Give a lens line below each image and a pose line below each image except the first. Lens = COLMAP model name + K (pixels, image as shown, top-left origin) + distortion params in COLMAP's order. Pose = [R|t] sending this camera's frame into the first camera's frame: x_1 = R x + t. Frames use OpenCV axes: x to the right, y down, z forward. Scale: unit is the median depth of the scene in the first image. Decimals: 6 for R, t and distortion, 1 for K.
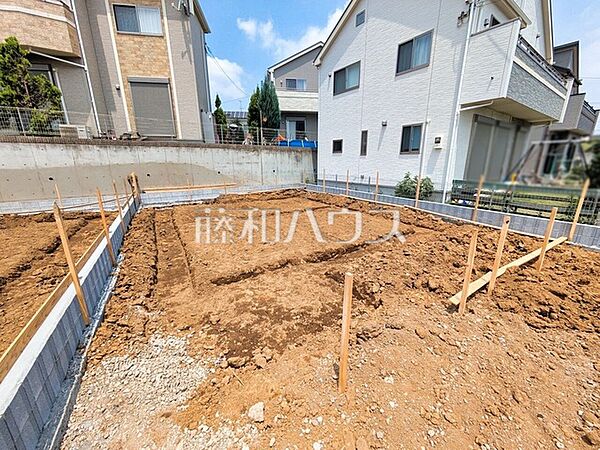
lens RADIAL K [[238.3, 0, 301.1], [0, 238.3, 223.1], [0, 0, 1]] dist [0.000260, 0.000497]
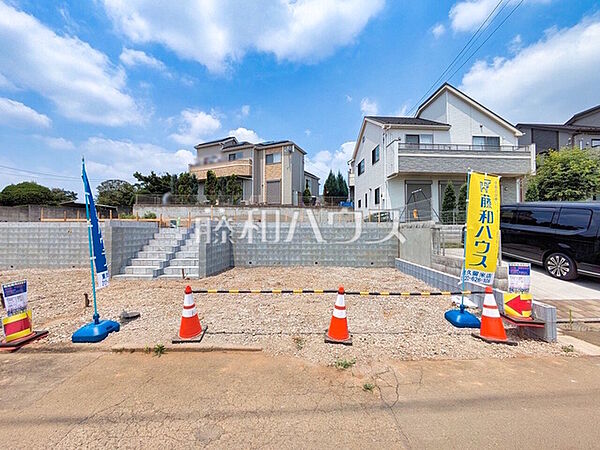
lens RADIAL K [[238.3, 0, 302.1], [0, 238.3, 224.2], [0, 0, 1]] dist [0.000260, 0.000497]
pose [[0.841261, -0.007434, -0.540578, 0.856763], [-0.142374, 0.961563, -0.234790, 0.314282], [0.521546, 0.274485, 0.807867, -0.611360]]
